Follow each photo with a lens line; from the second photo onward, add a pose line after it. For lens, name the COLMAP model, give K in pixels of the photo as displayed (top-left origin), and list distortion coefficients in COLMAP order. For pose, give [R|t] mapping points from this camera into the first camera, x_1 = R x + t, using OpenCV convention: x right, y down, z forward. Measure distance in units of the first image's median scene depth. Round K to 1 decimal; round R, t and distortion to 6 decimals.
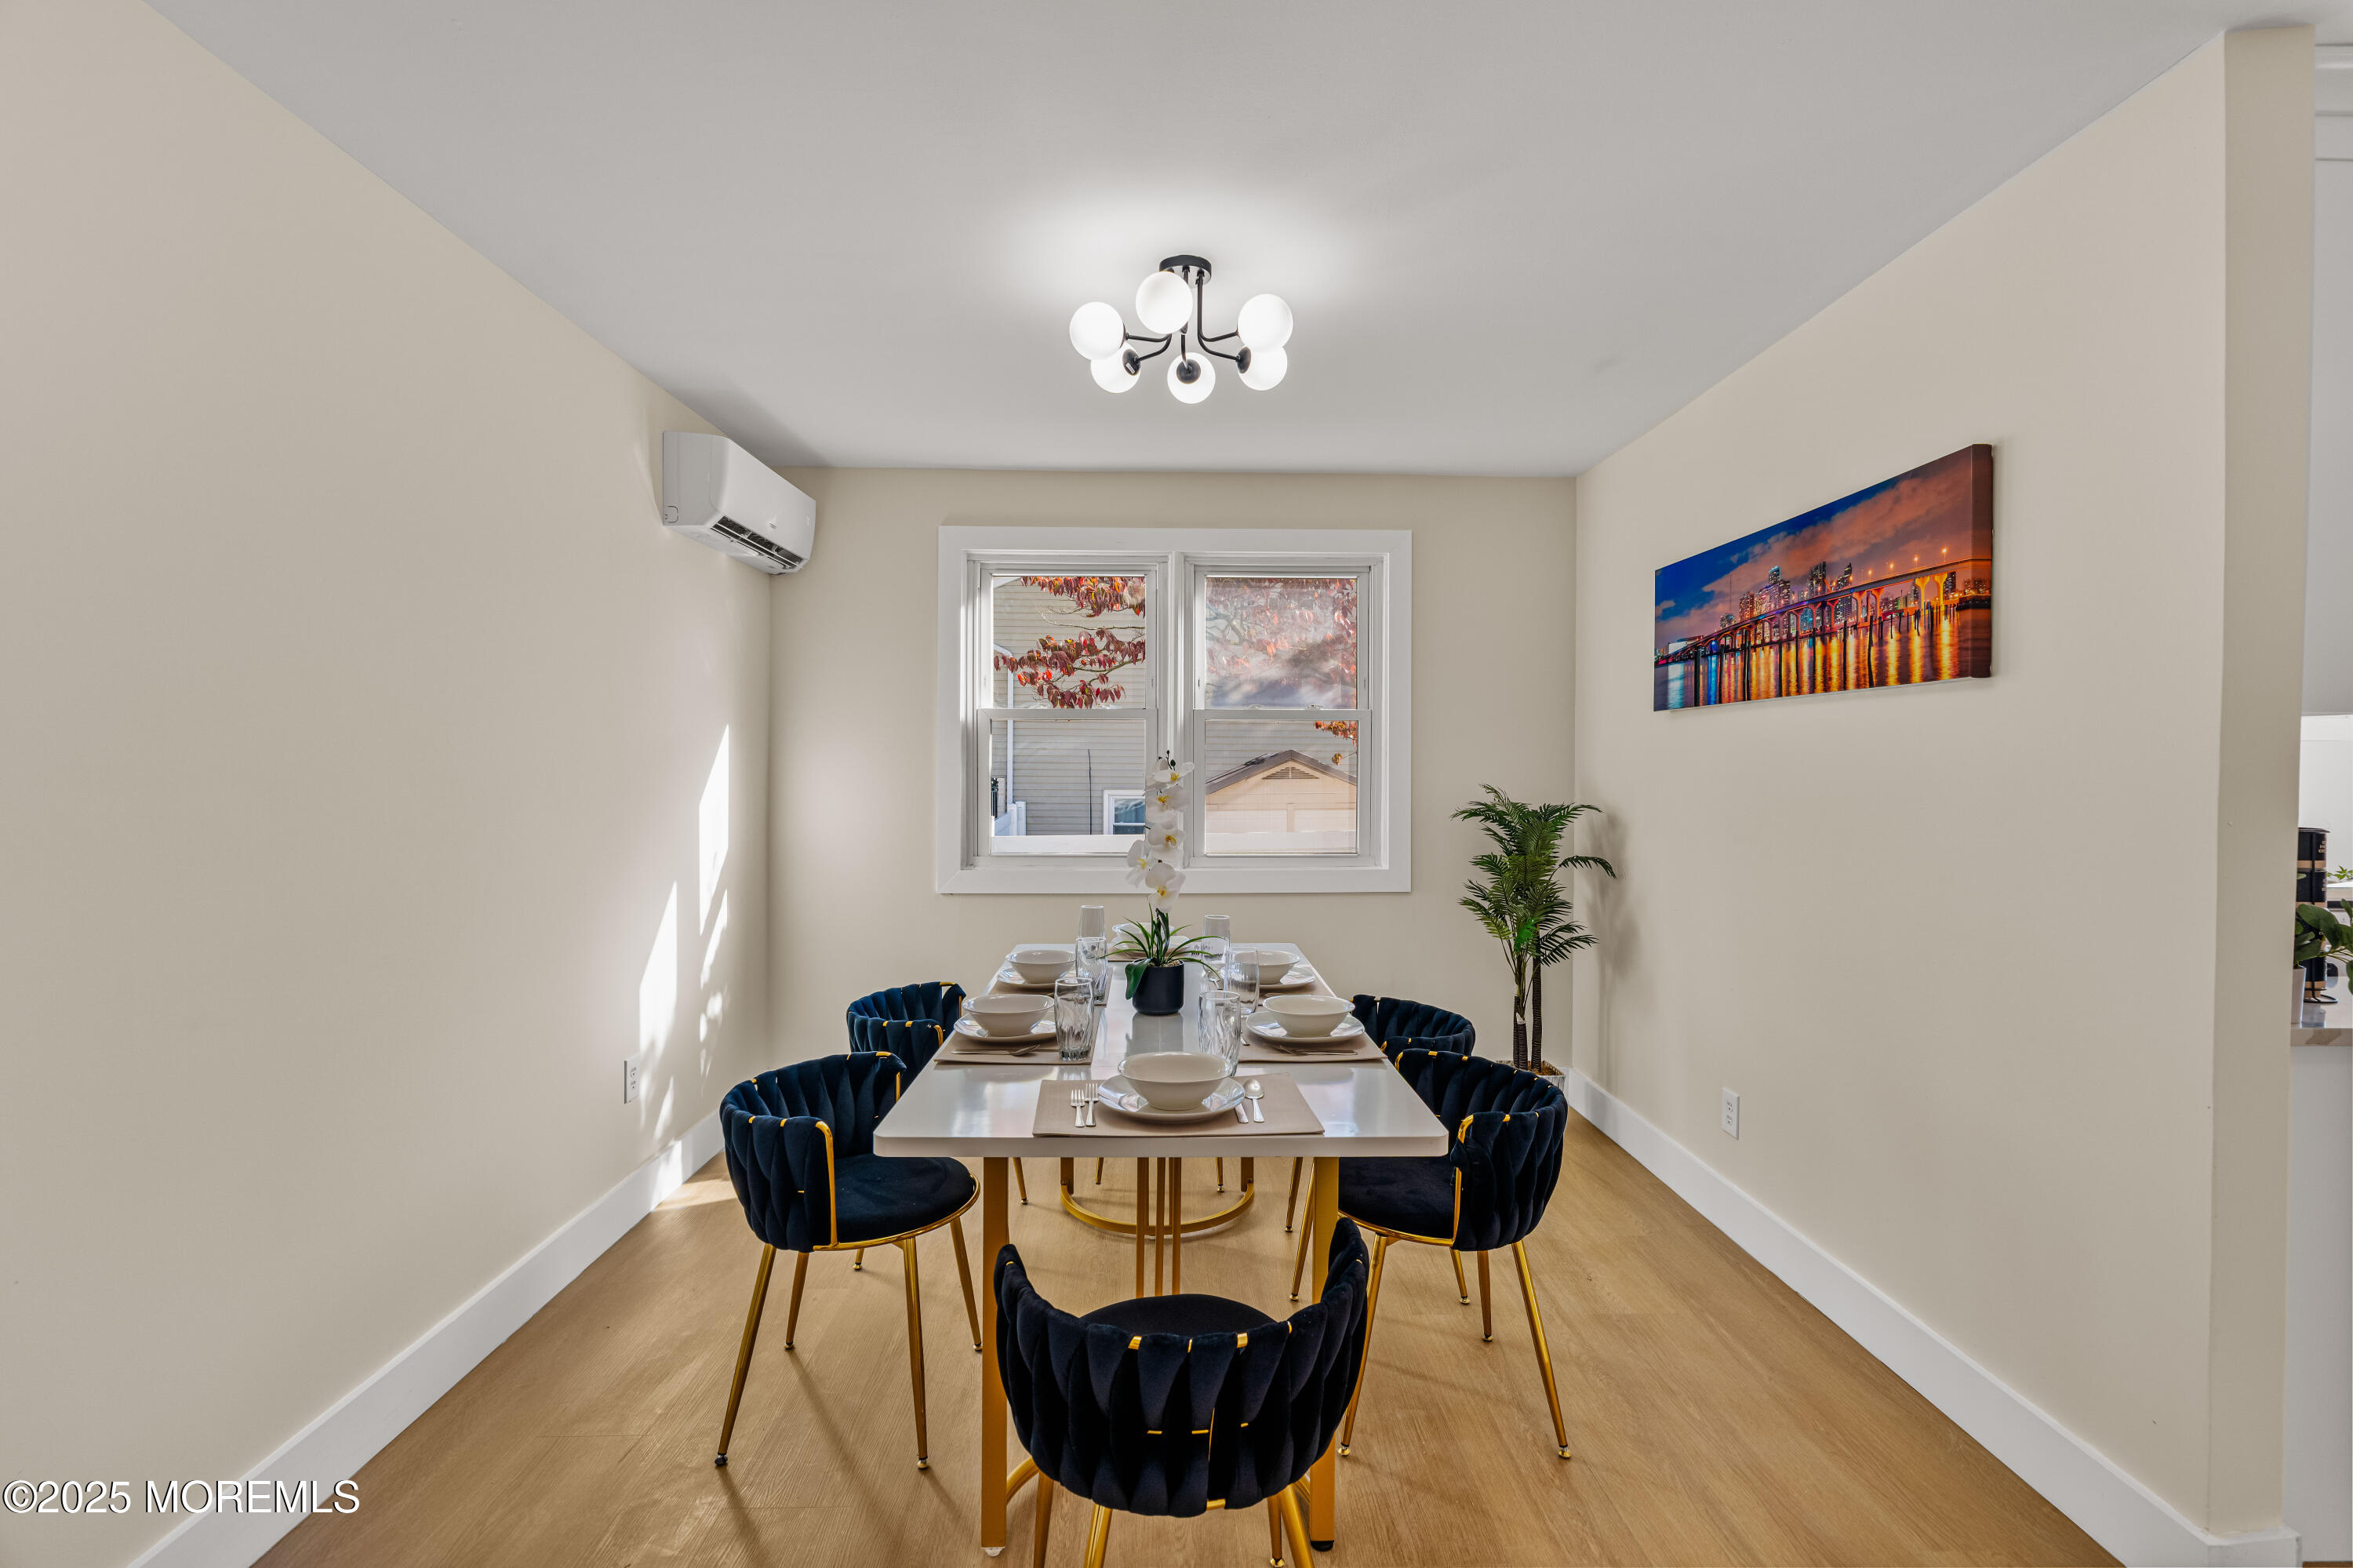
lens RADIAL K [[1052.5, 0, 1183.1], [0, 1052.5, 780.1], [0, 0, 1]] dist [-0.006744, 0.001586]
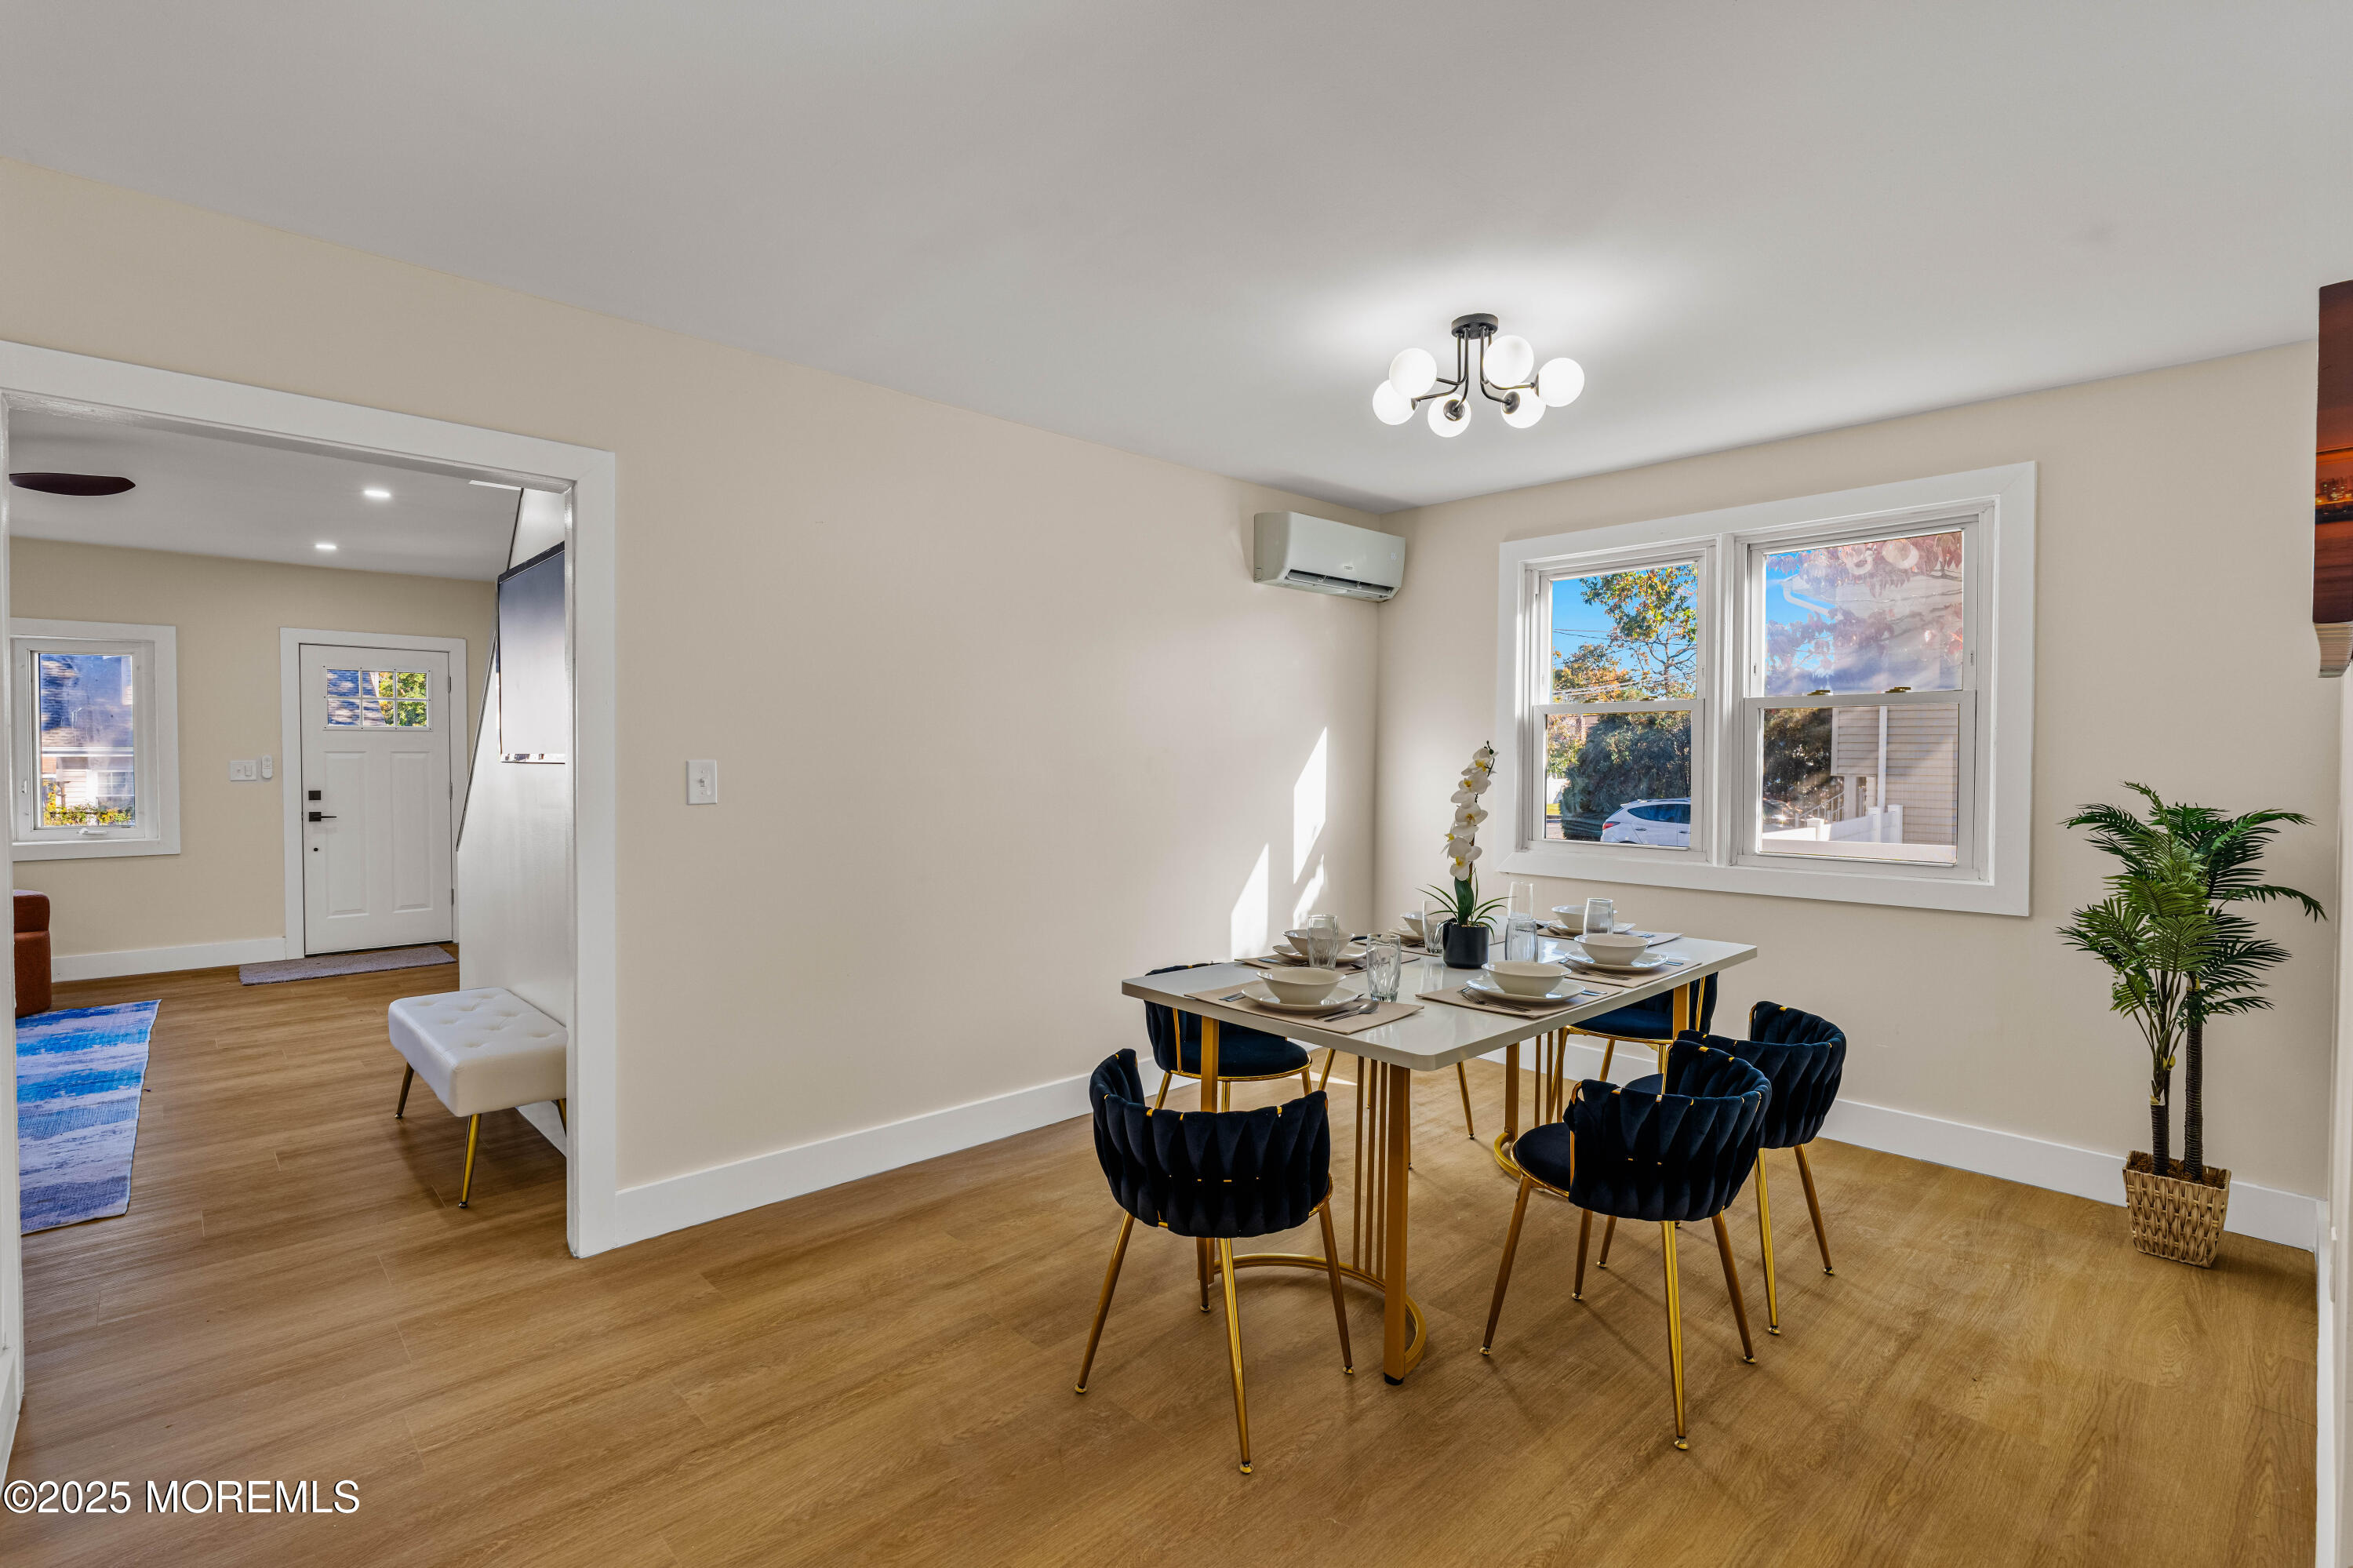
lens RADIAL K [[1052.5, 0, 1160.7], [0, 1052.5, 778.4], [0, 0, 1]] dist [-0.006744, 0.001586]
pose [[0.669188, 0.014965, -0.742943, 0.389560], [-0.013314, 0.999878, 0.008148, 0.004467], [0.742974, 0.004439, 0.669305, -0.017445]]
